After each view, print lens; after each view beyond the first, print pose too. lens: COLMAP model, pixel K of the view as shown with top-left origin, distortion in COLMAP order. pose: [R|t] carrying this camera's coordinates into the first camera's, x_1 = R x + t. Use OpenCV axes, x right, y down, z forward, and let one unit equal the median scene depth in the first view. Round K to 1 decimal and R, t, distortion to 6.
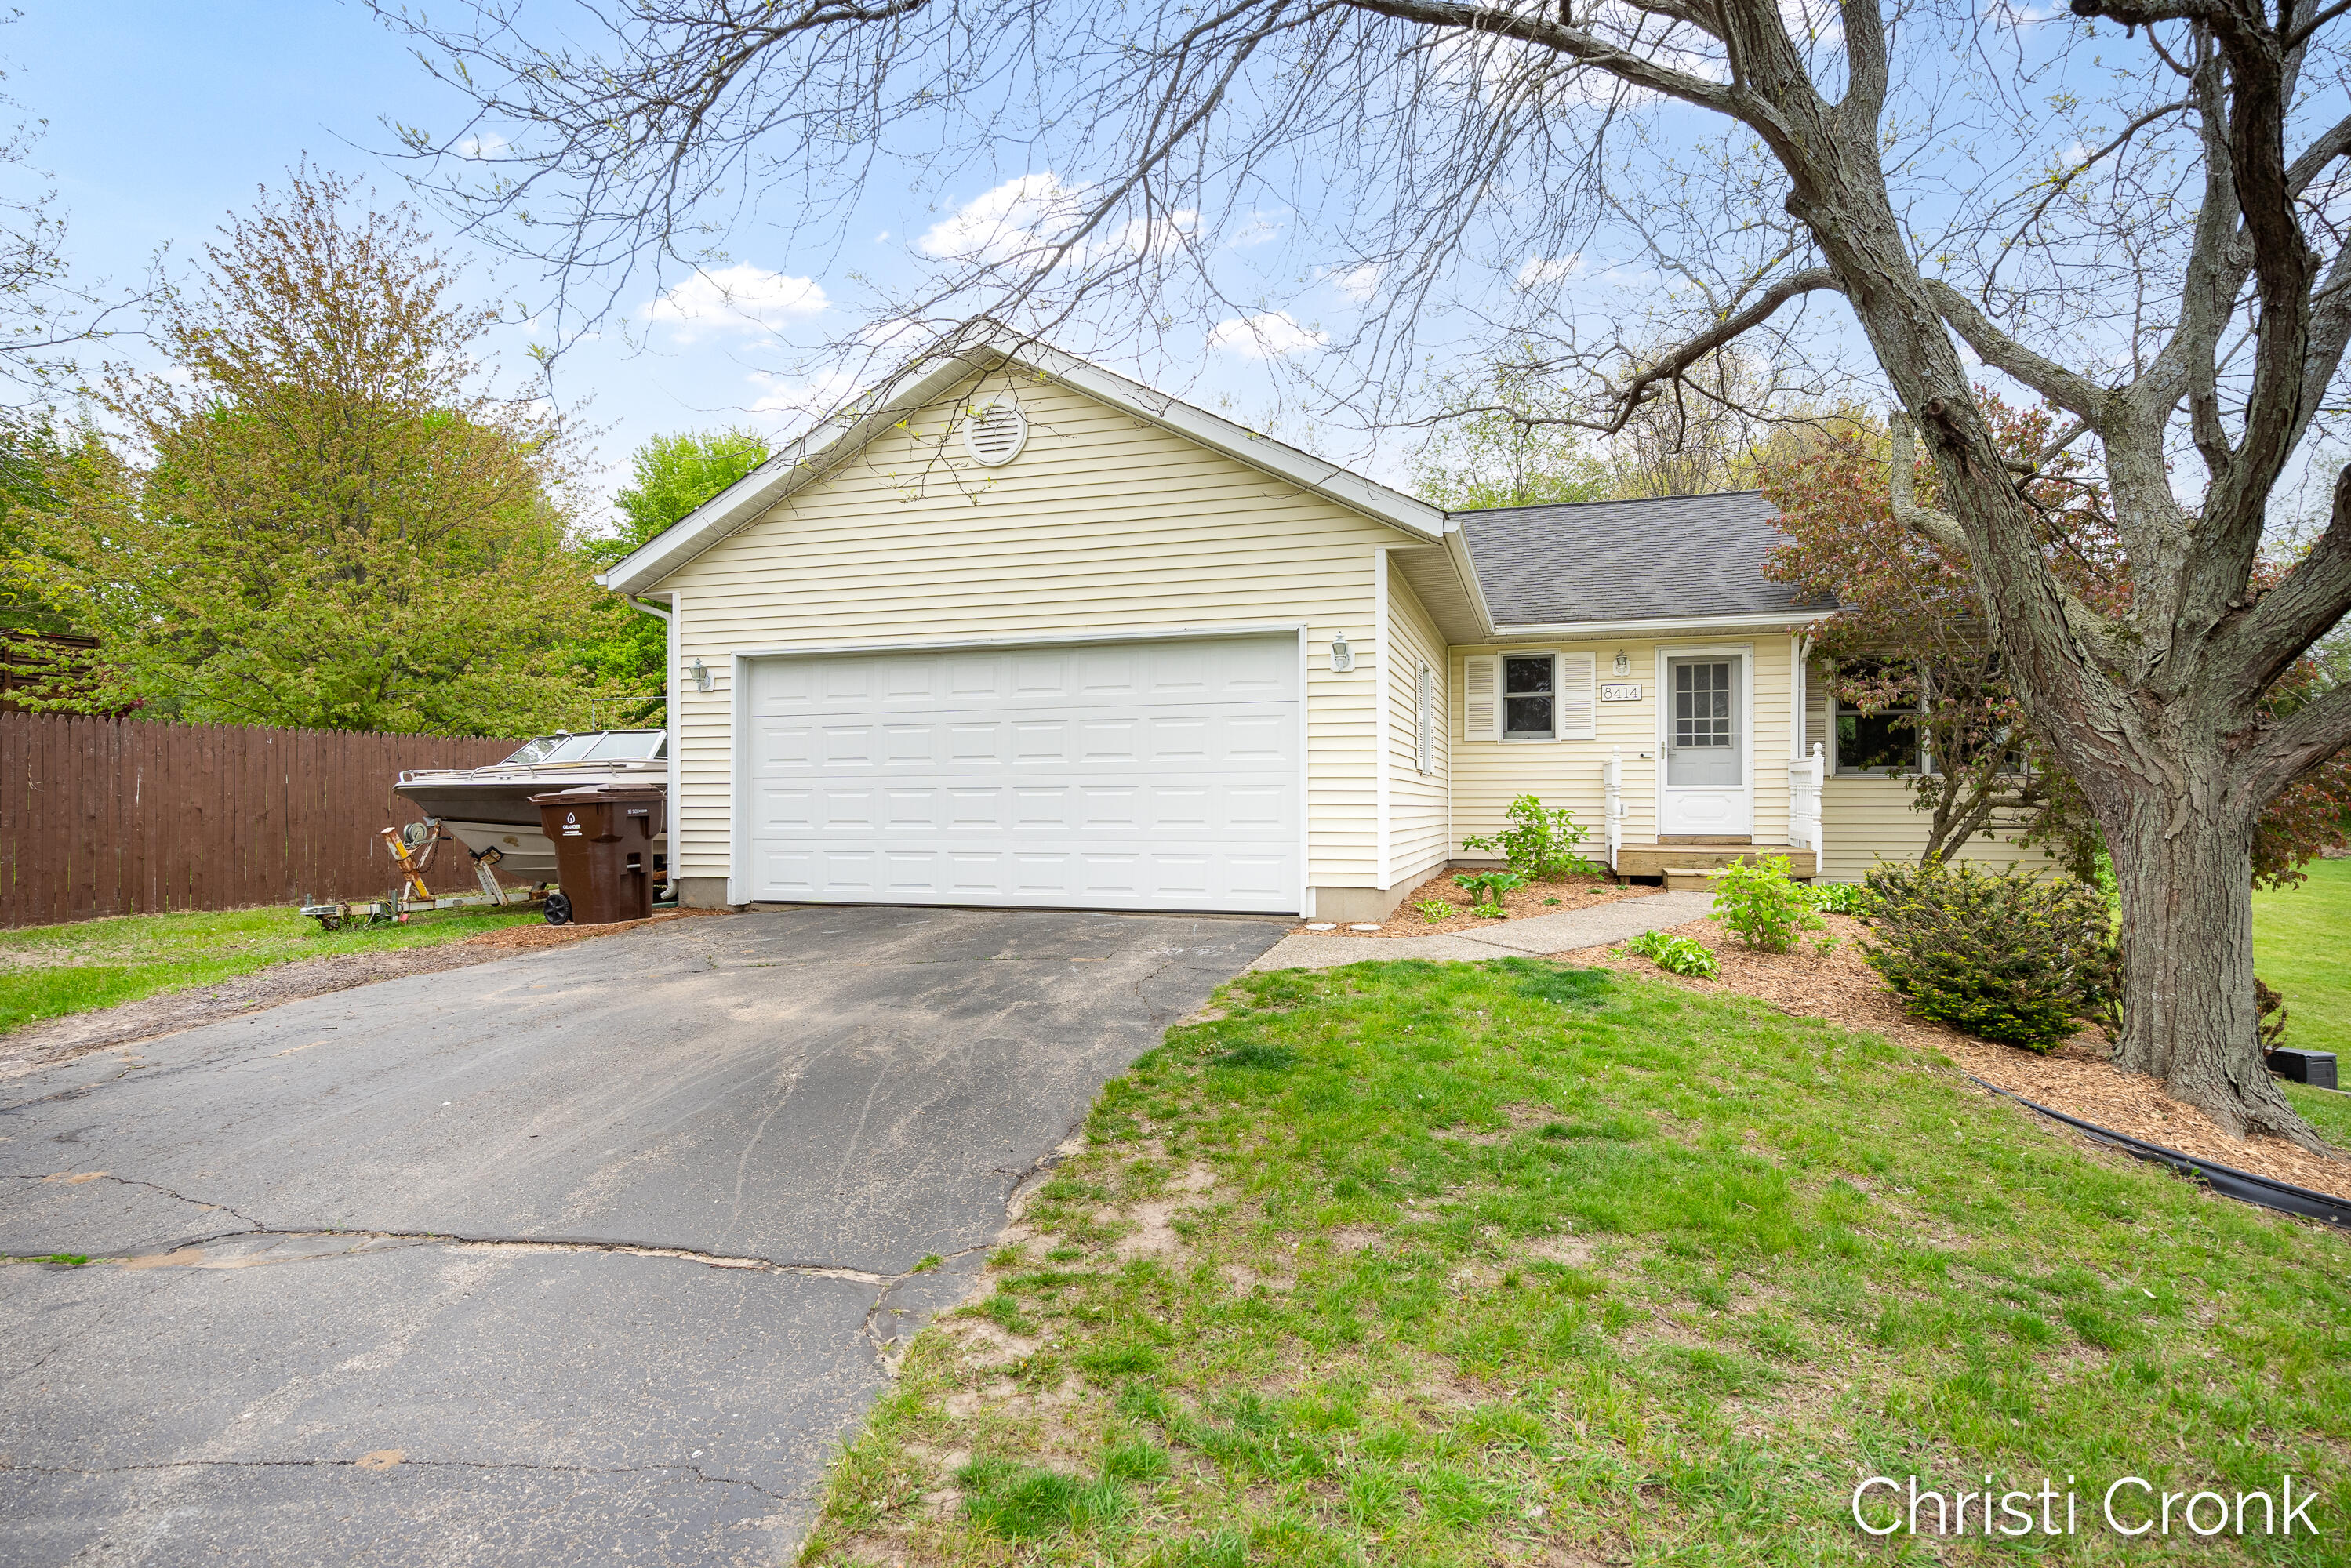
lens RADIAL K [[1213.8, 0, 1180.0], [0, 1213.8, 790.0], [0, 0, 1]] dist [0.007298, 0.000750]
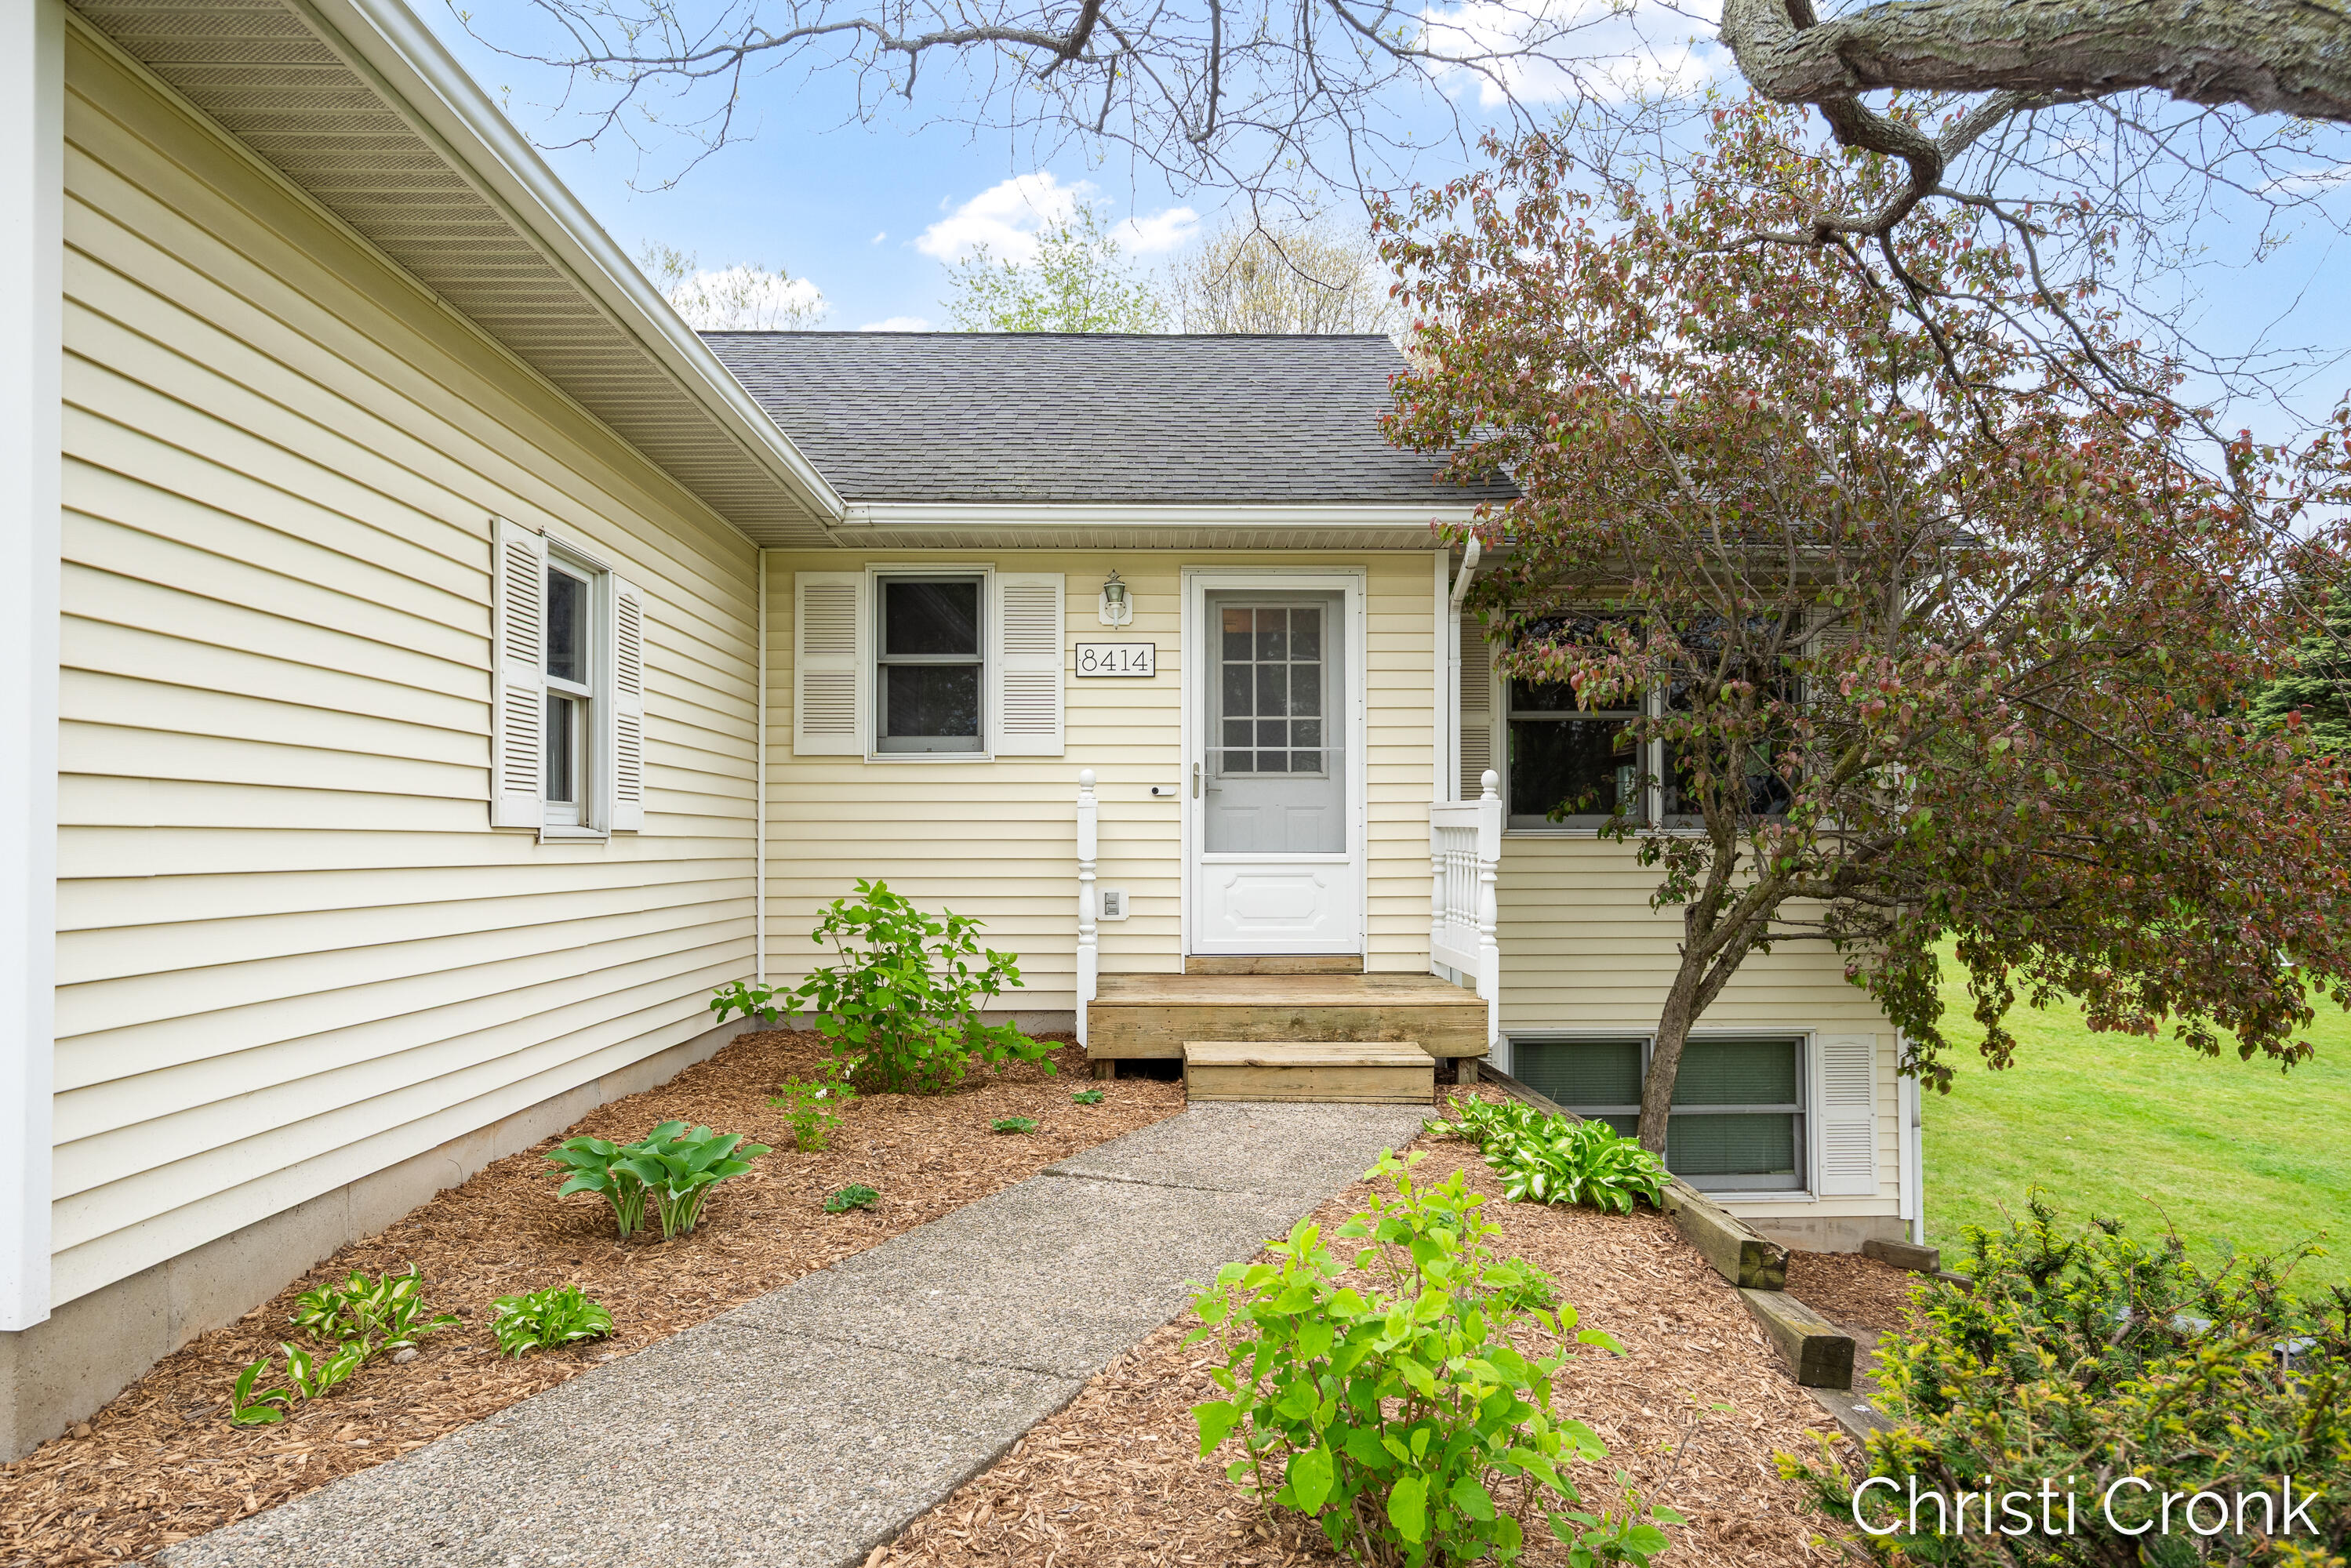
lens RADIAL K [[1562.4, 0, 1174.2], [0, 1562.4, 790.2], [0, 0, 1]] dist [-0.008116, -0.000292]
pose [[0.950171, 0.010999, 0.311536, 0.203917], [-0.002878, 0.999644, -0.026517, -0.013052], [-0.311717, 0.024300, 0.949864, 0.429412]]
